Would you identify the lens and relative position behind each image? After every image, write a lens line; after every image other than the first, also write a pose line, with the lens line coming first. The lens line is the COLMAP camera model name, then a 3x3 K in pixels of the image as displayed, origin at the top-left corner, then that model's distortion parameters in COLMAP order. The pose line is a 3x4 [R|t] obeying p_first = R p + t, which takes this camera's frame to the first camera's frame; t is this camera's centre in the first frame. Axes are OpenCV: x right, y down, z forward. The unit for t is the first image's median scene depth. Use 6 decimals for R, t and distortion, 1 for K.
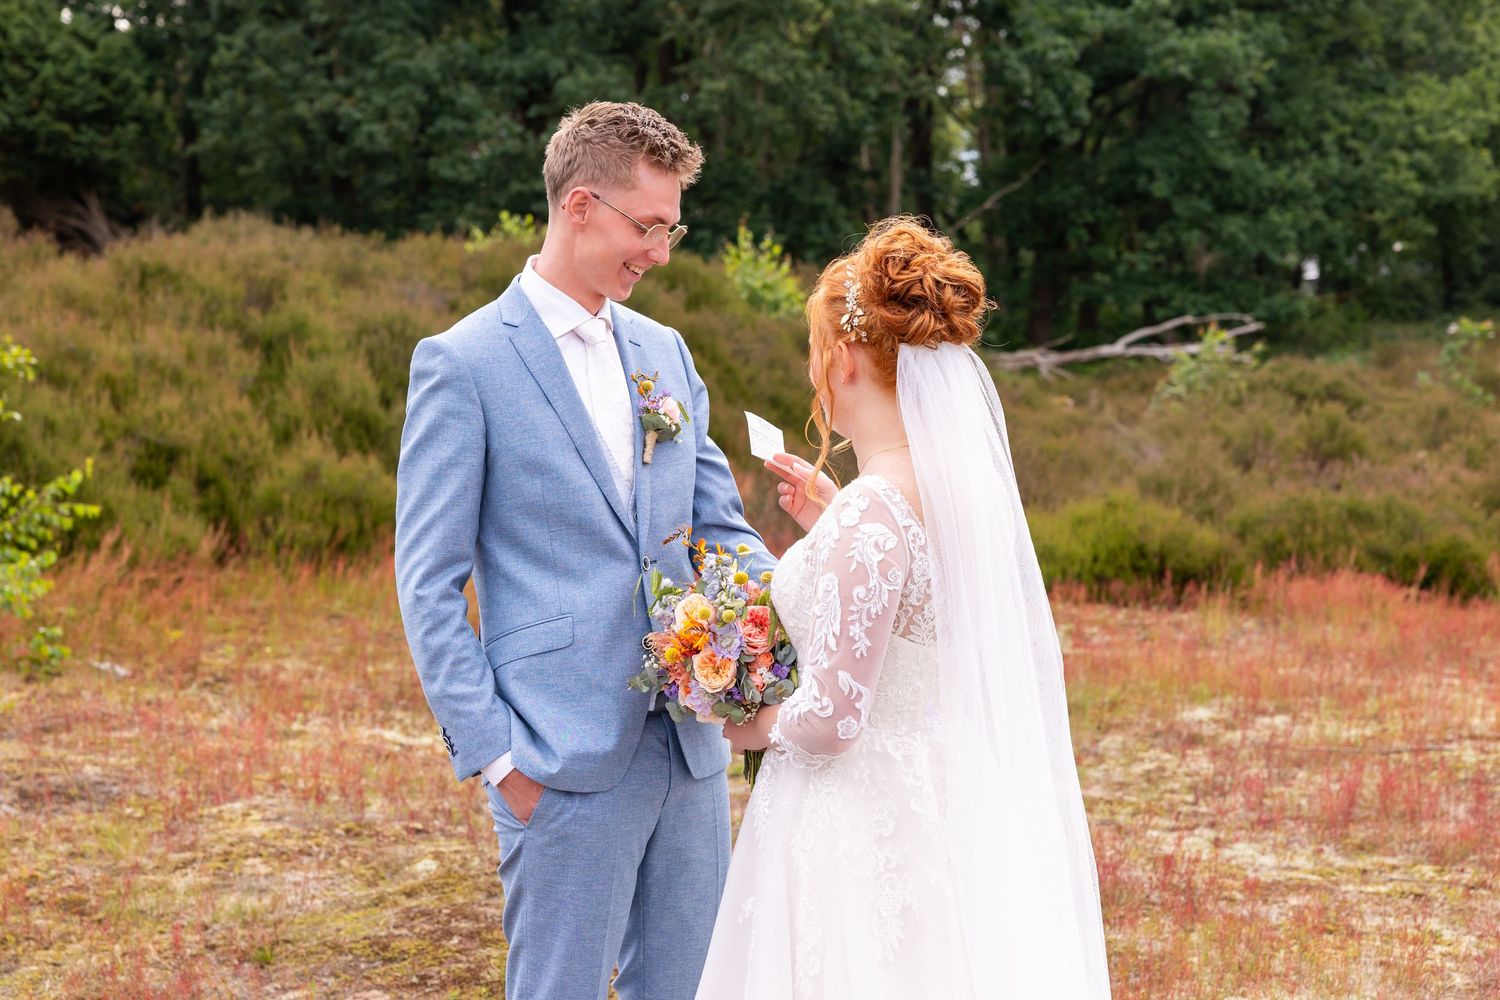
lens RADIAL K [[2725.0, 0, 750.0], [0, 2725.0, 500.0], [0, 0, 1]] dist [-0.017672, -0.333881]
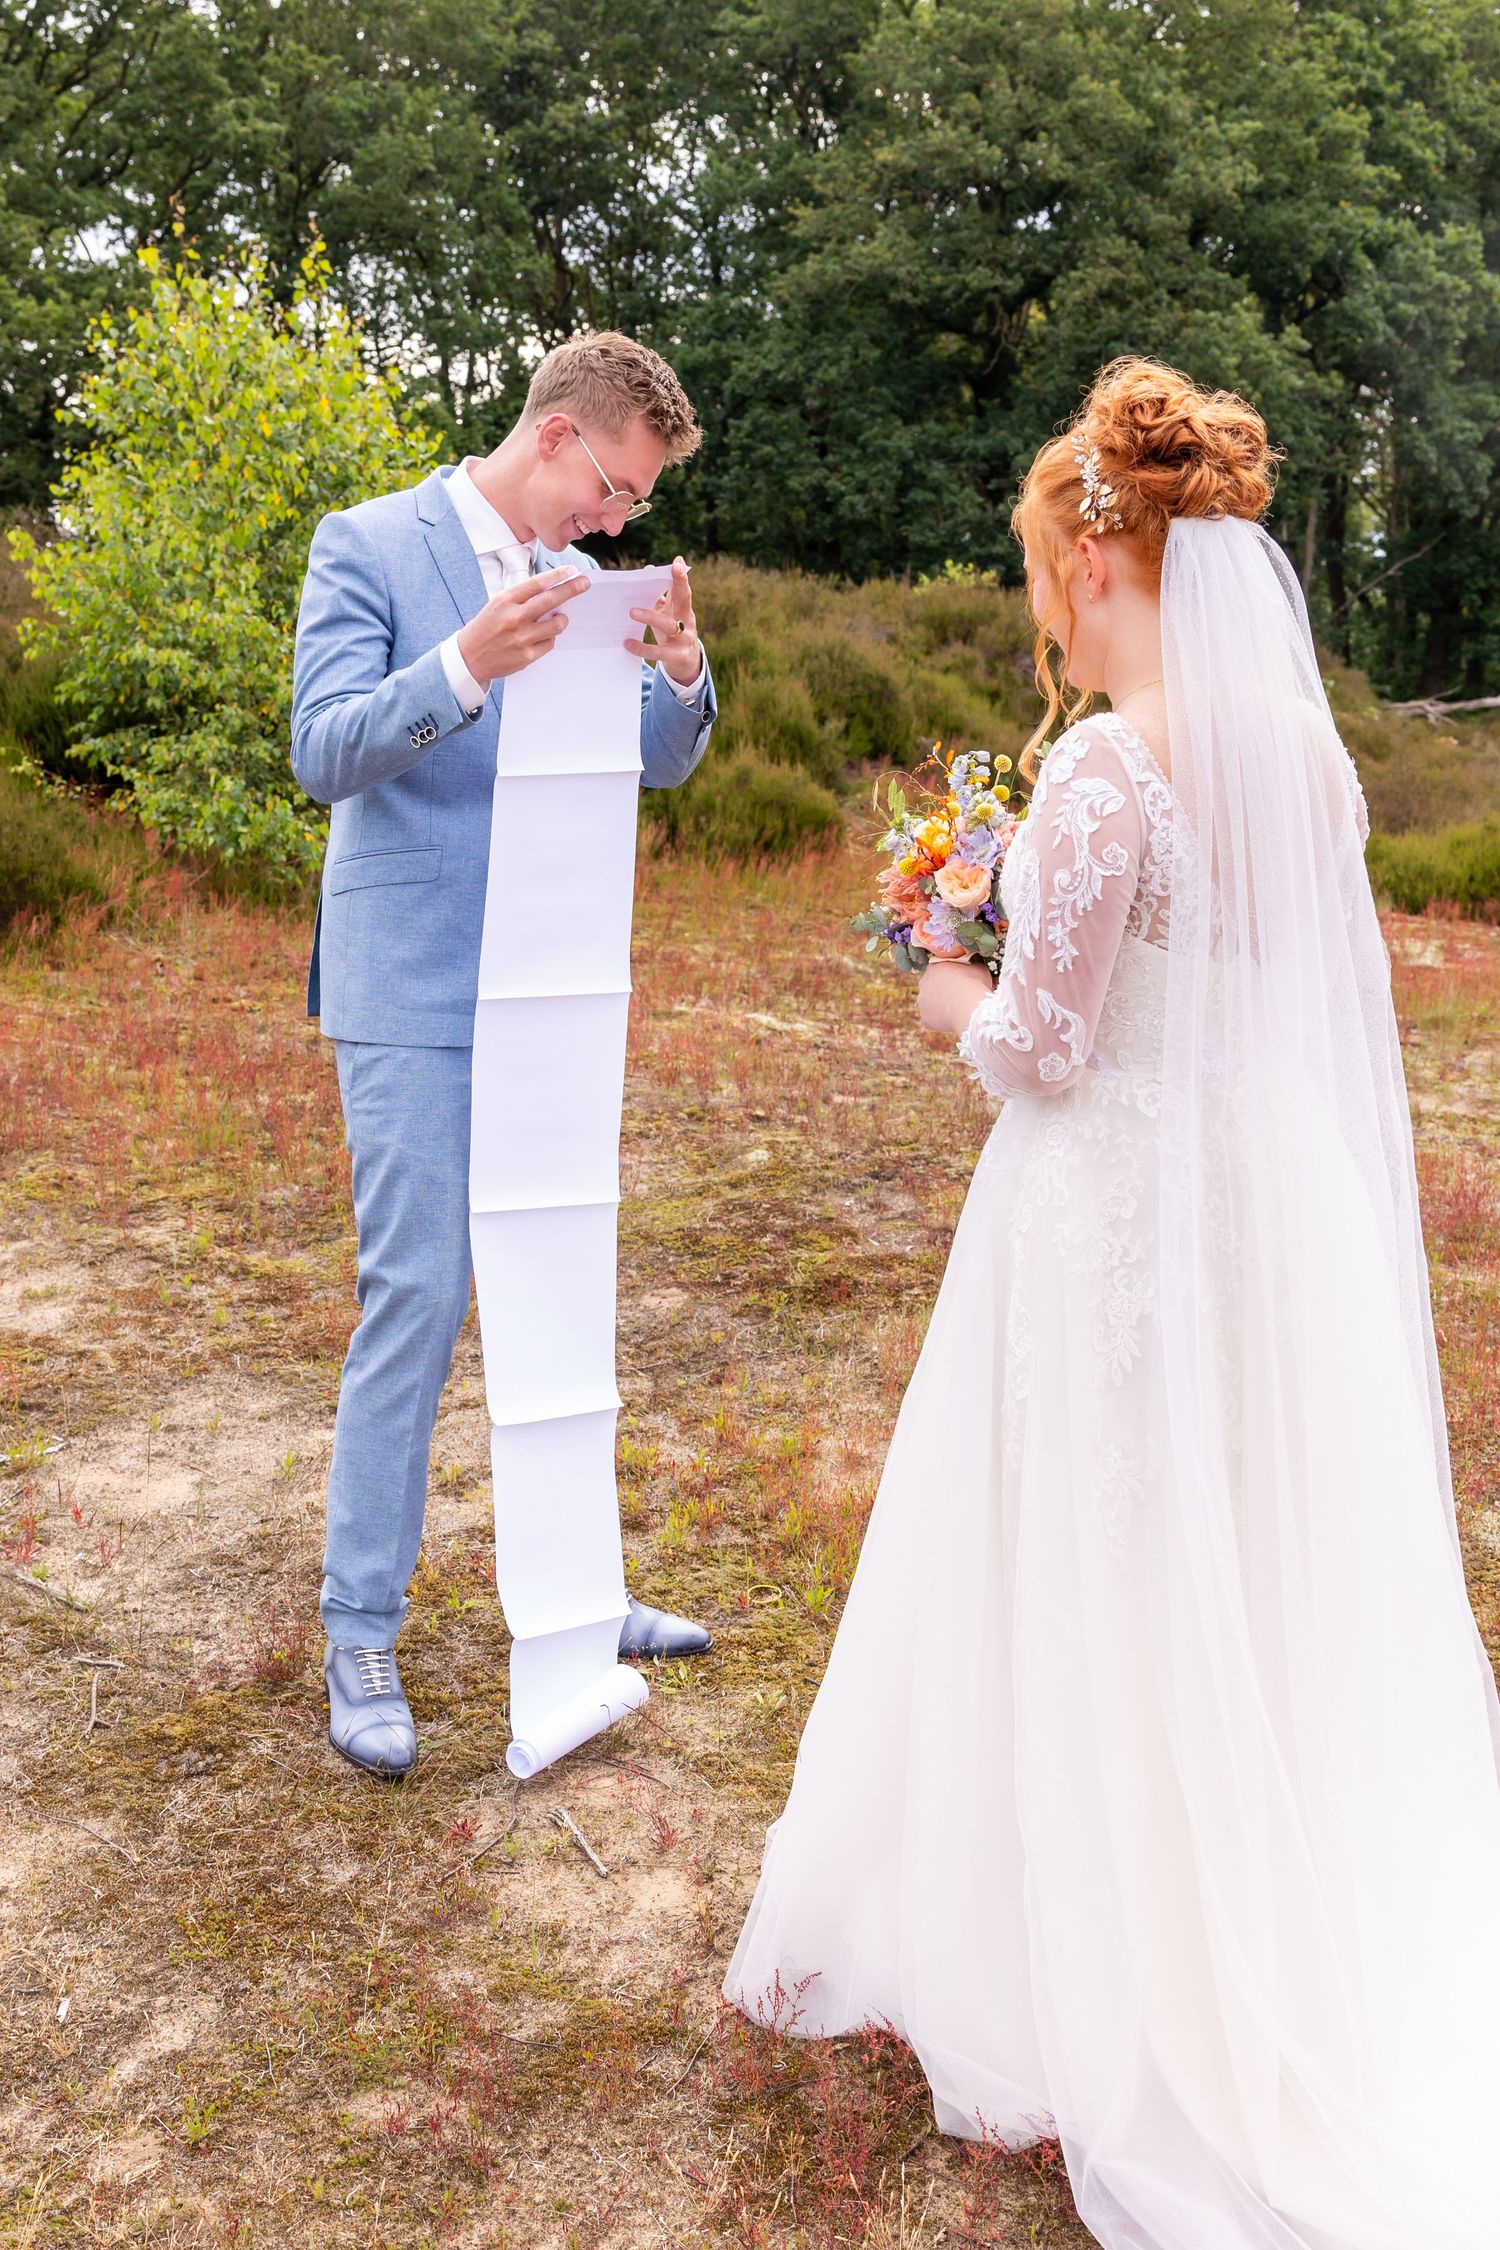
lens RADIAL K [[2078.8, 0, 750.0], [0, 2078.8, 1125.0], [0, 0, 1]] dist [-0.007395, -0.082055]
pose [[0.979114, 0.058285, -0.194780, 0.015795], [-0.030468, 0.989272, 0.142873, 0.009061], [0.201017, -0.133955, 0.970386, 0.162045]]
